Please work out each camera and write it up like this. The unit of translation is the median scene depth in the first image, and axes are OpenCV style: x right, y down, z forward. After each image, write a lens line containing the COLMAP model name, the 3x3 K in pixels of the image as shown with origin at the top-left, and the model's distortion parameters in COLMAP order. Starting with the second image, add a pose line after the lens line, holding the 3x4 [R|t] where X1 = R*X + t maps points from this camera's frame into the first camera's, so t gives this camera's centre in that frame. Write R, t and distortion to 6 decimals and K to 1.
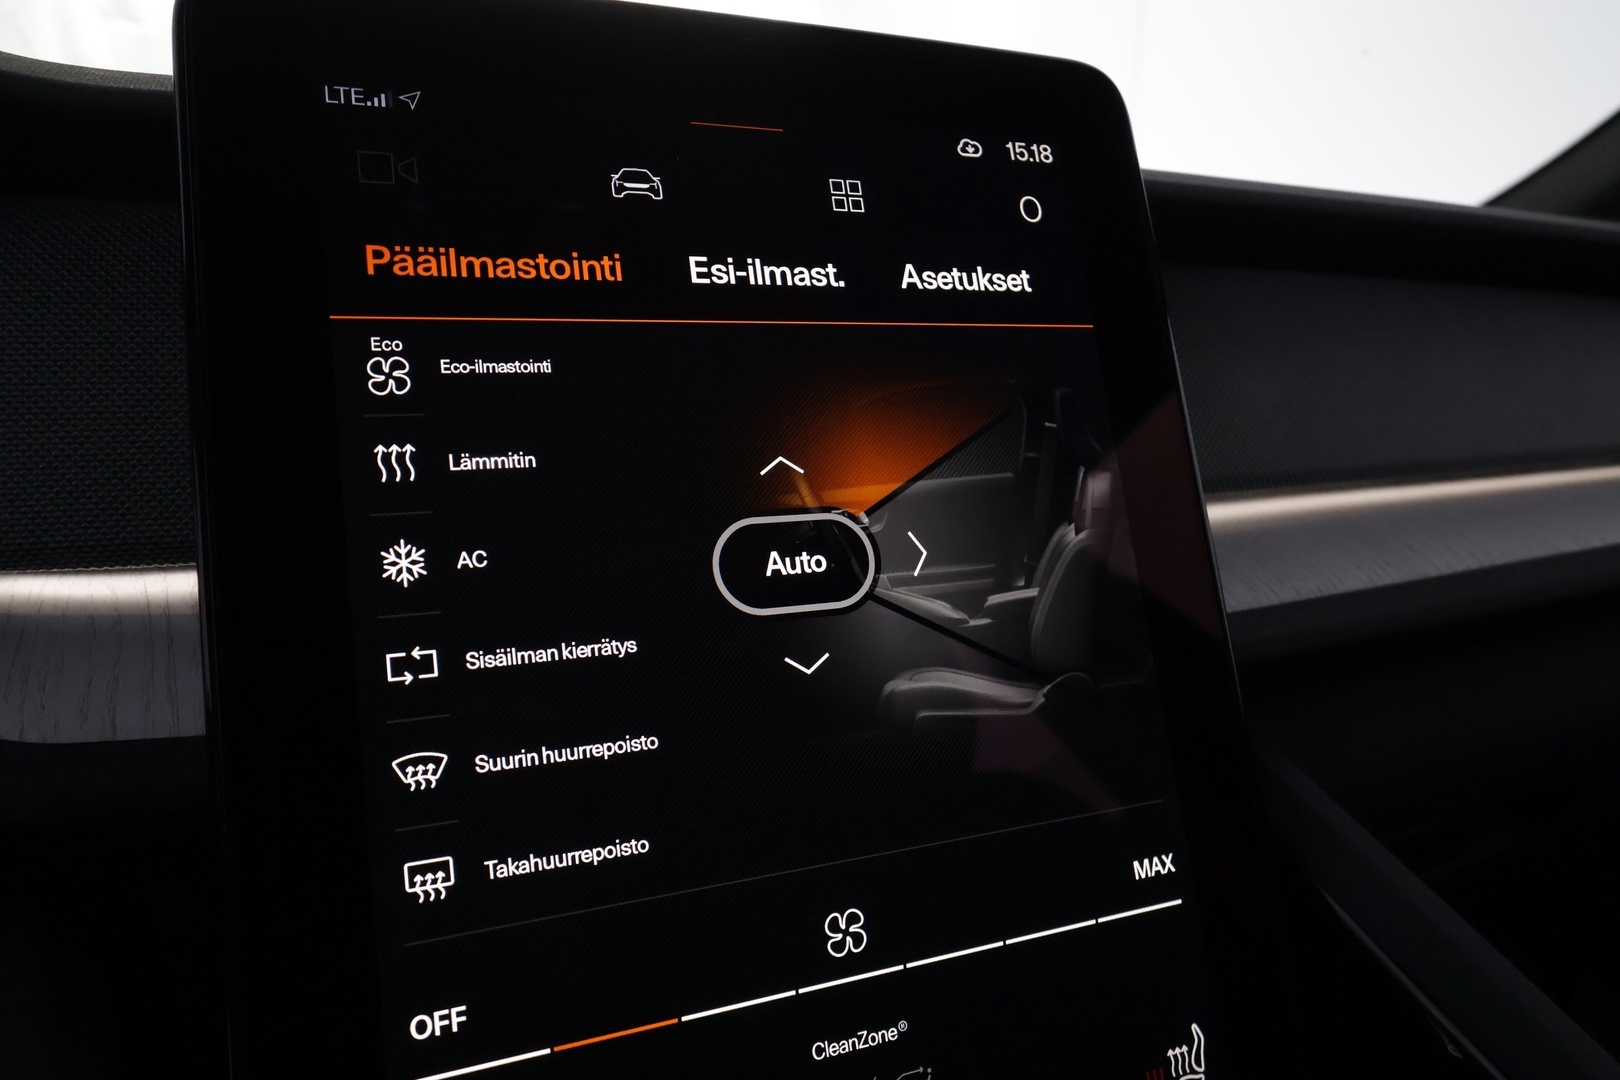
lens RADIAL K [[1189.3, 0, 809.5], [0, 1189.3, 540.7], [0, 0, 1]] dist [-0.009229, 0.012846]
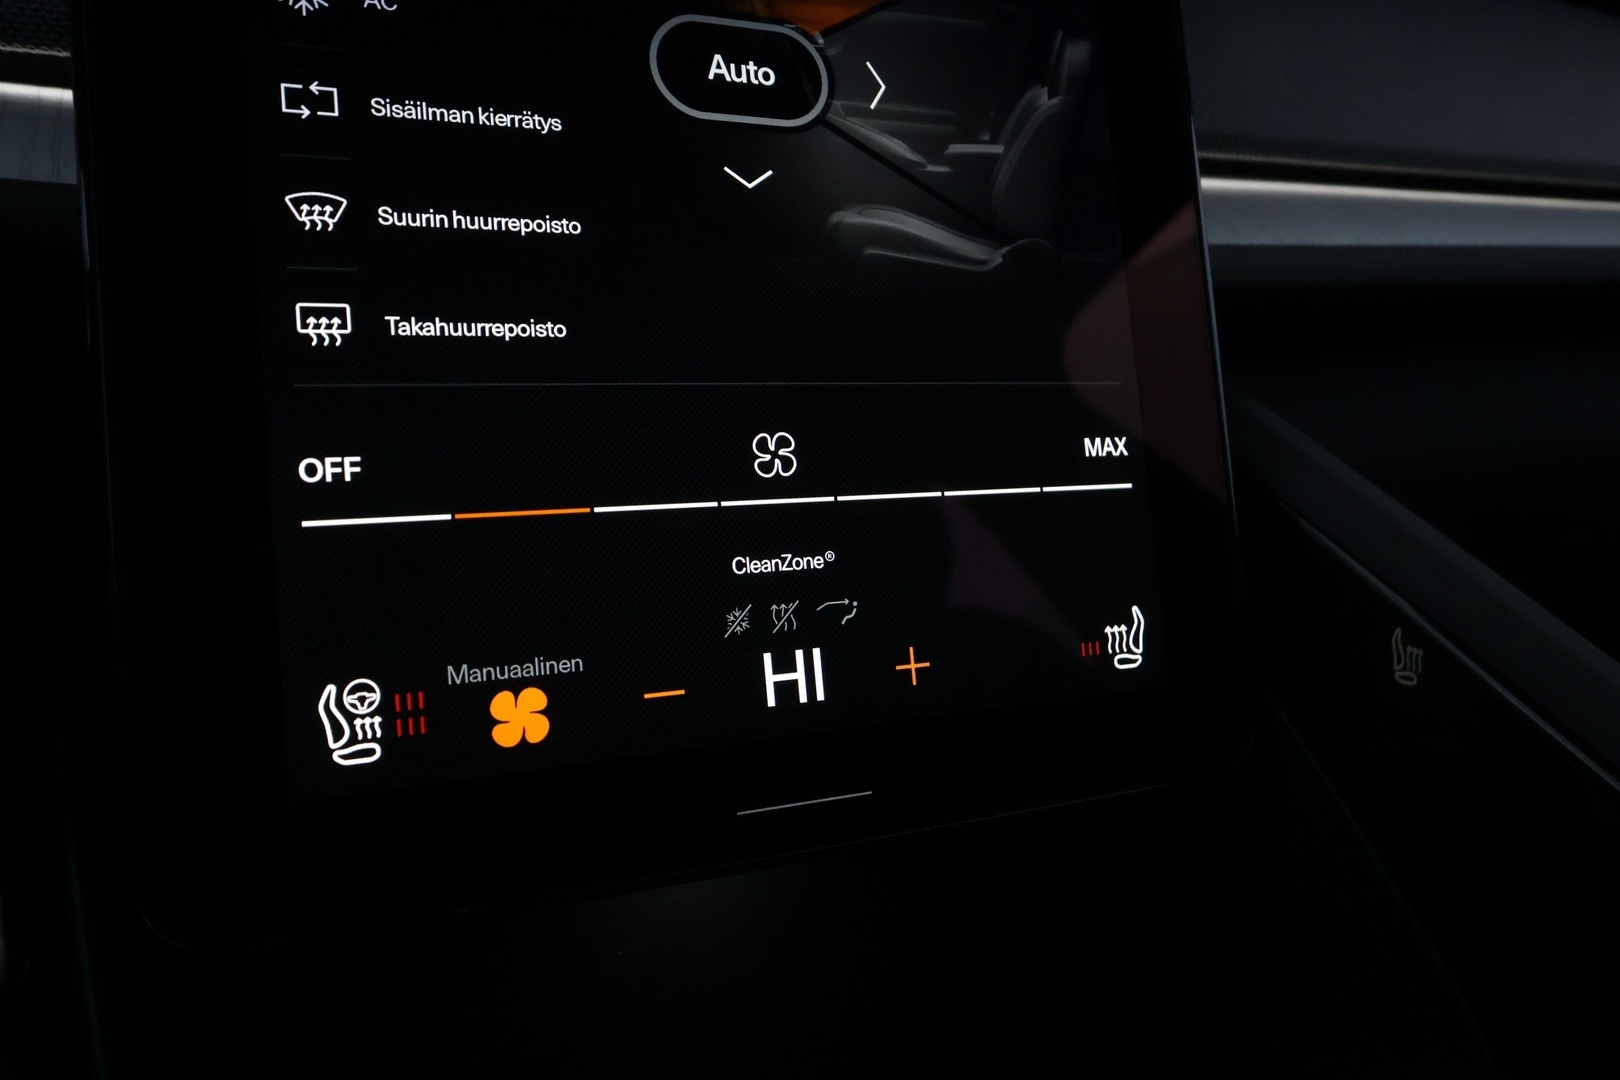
lens RADIAL K [[1189.3, 0, 818.6], [0, 1189.3, 547.5], [0, 0, 1]] dist [-0.009229, 0.012846]
pose [[0.998794, 0.047299, 0.013183, 0.056322], [-0.048367, 0.993997, 0.098138, 0.307210], [-0.008462, -0.098657, 0.995086, 0.045336]]
